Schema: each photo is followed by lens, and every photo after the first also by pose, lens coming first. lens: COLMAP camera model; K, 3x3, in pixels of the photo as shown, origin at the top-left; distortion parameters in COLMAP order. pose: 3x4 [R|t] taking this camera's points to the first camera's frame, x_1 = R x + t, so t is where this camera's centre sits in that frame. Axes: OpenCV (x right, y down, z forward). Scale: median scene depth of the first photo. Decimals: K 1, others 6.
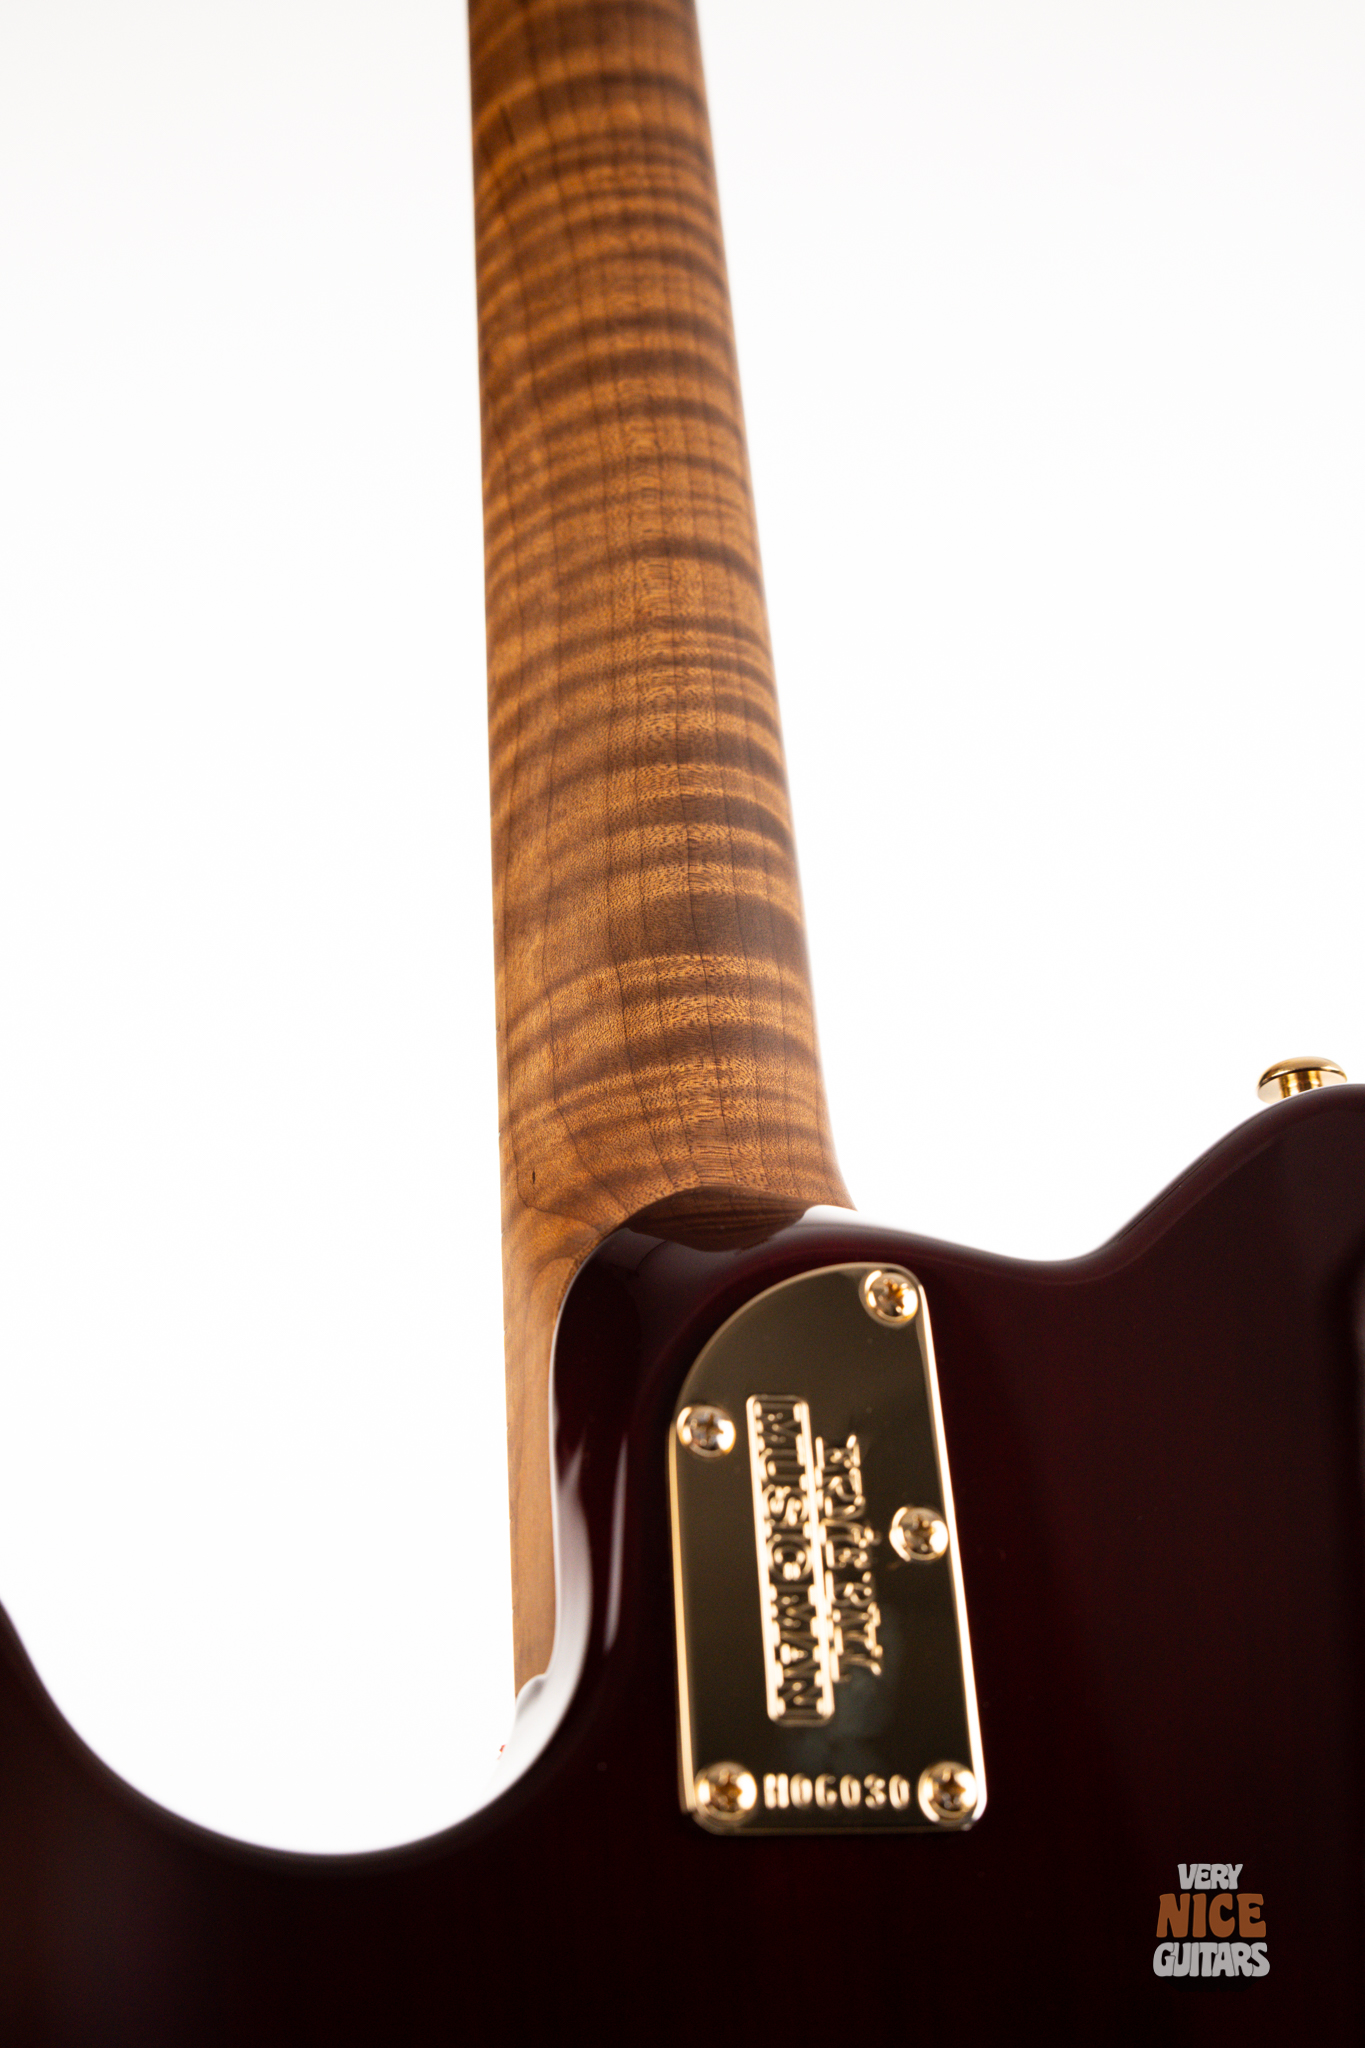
lens RADIAL K [[2922.7, 0, 672.5], [0, 2922.7, 1020.9], [0, 0, 1]] dist [0.049517, 0.000000]
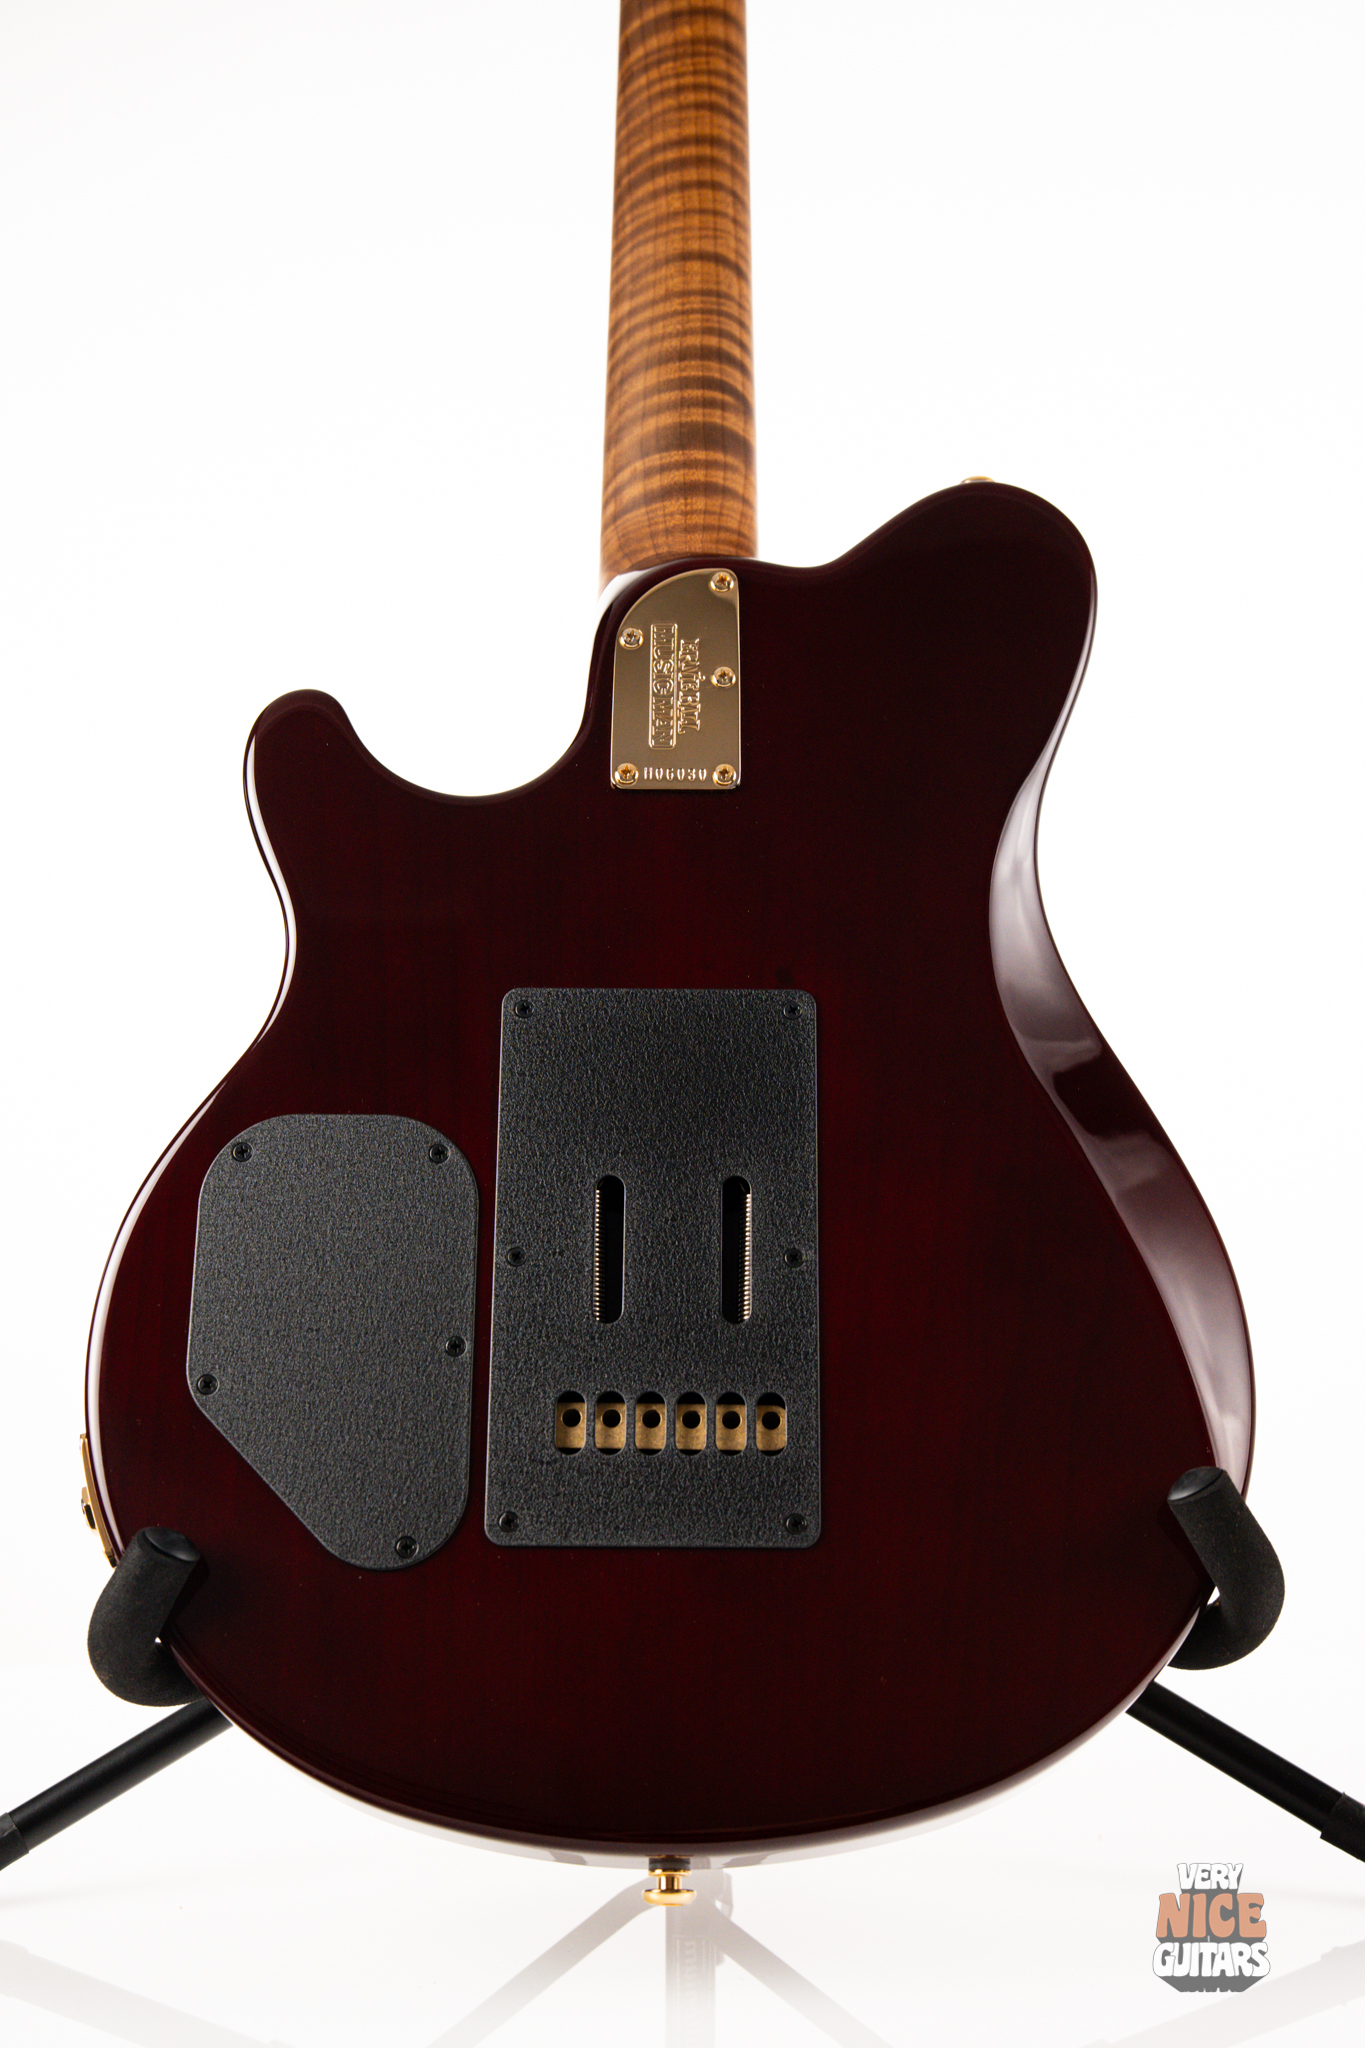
lens RADIAL K [[2922.7, 0, 592.0], [0, 2922.7, 1028.8], [0, 0, 1]] dist [0.049517, 0.000000]
pose [[0.951443, -0.030682, -0.306291, 0.579323], [0.055605, 0.995782, 0.072978, 0.234101], [0.302760, -0.086465, 0.949137, -1.063660]]
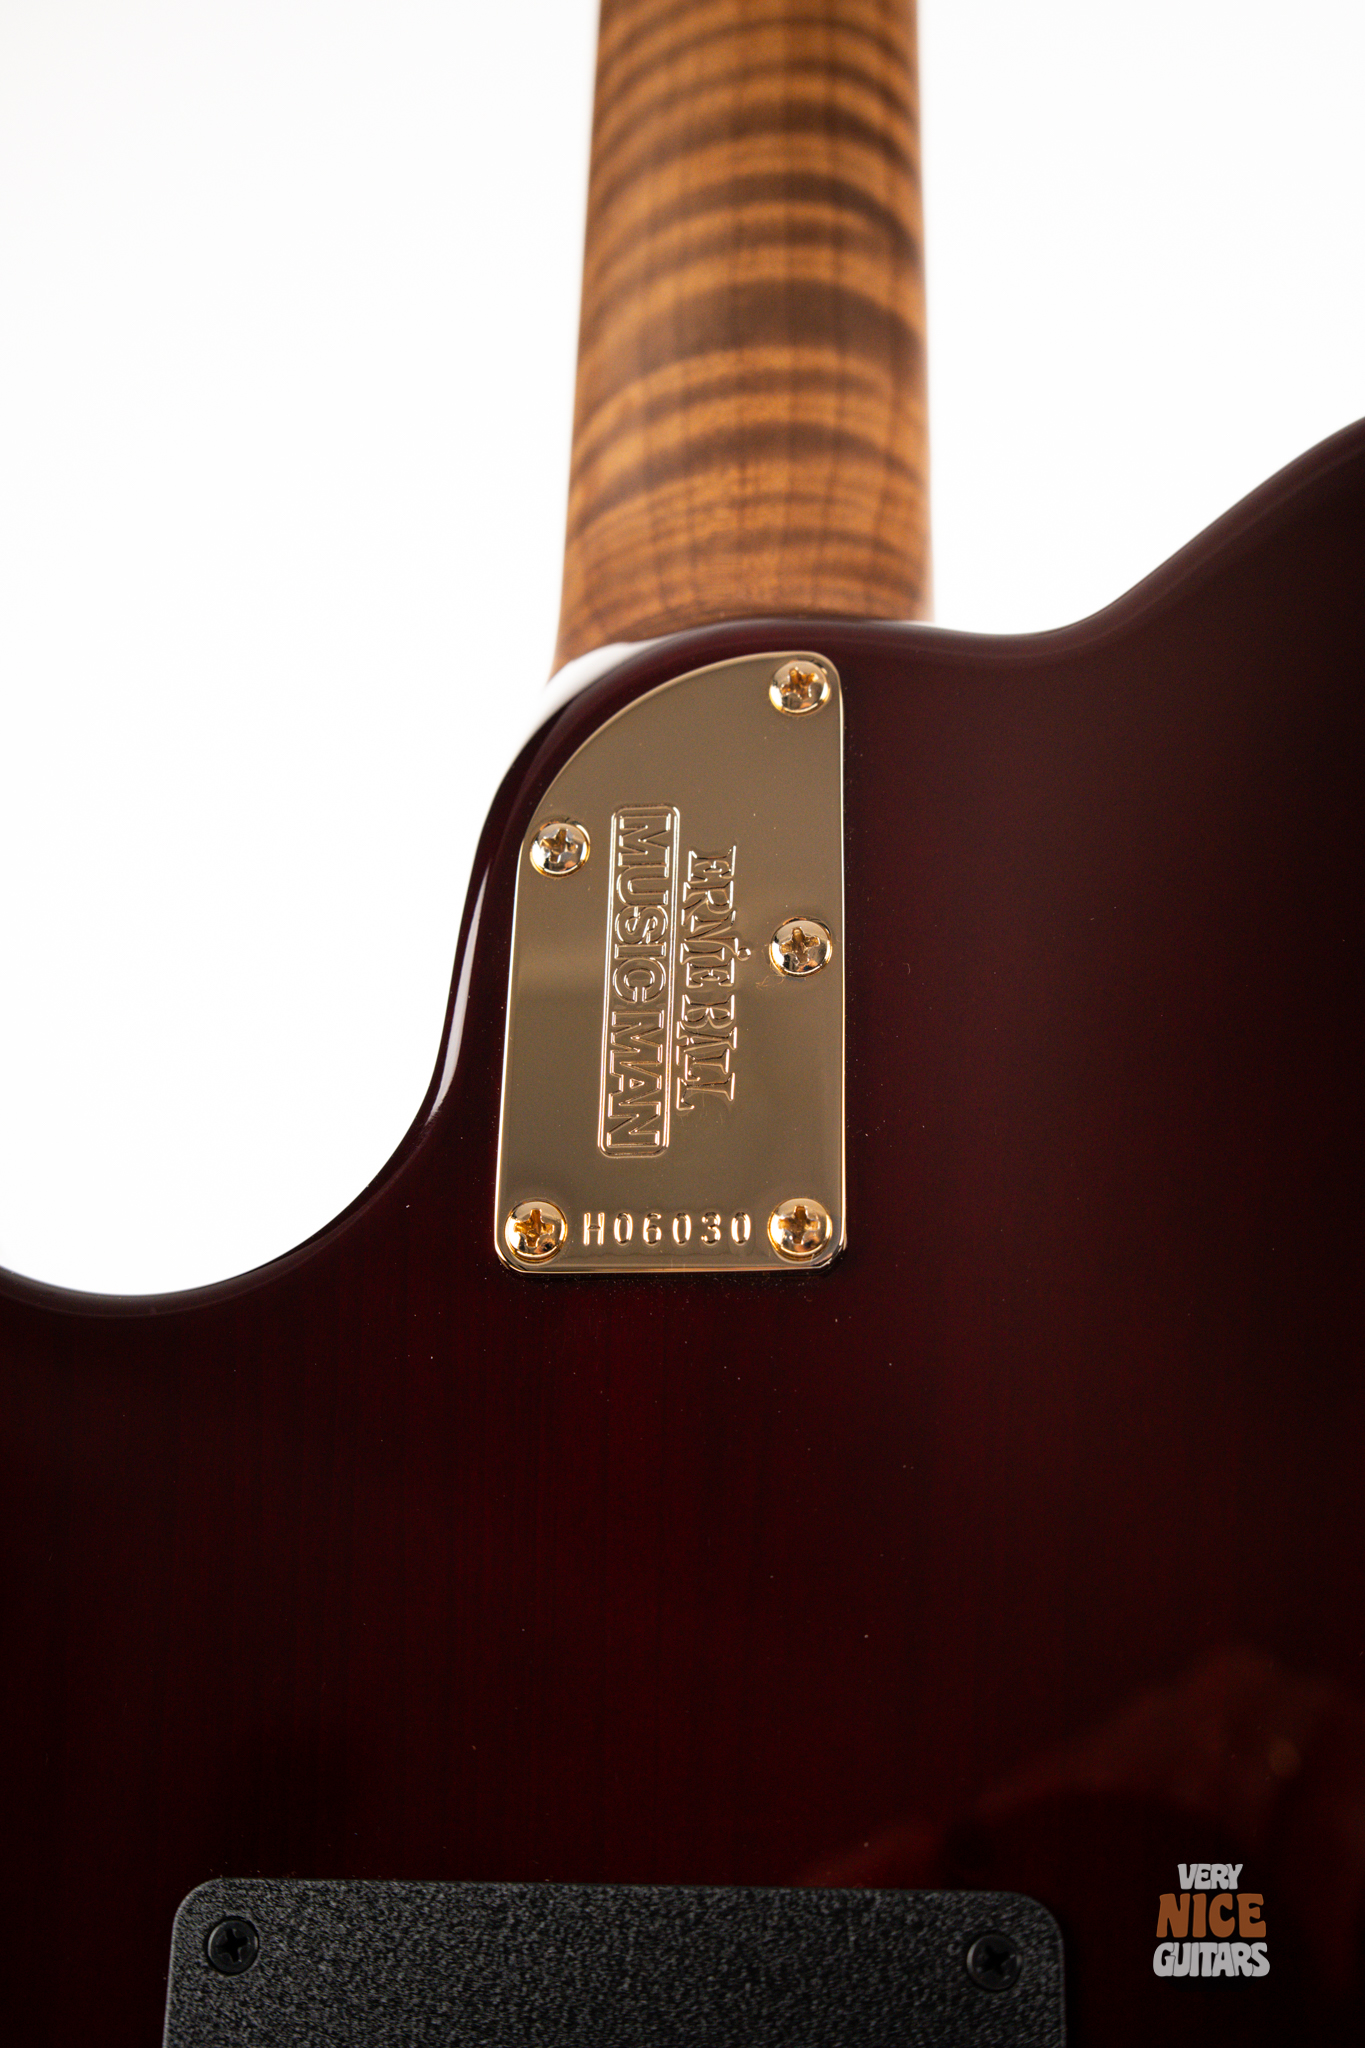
lens RADIAL K [[2922.7, 0, 677.4], [0, 2922.7, 1035.5], [0, 0, 1]] dist [0.049517, 0.000000]
pose [[0.910440, -0.055290, -0.409930, 0.340392], [0.098068, 0.991623, 0.084059, 0.104672], [0.401848, -0.116731, 0.908236, 0.164313]]
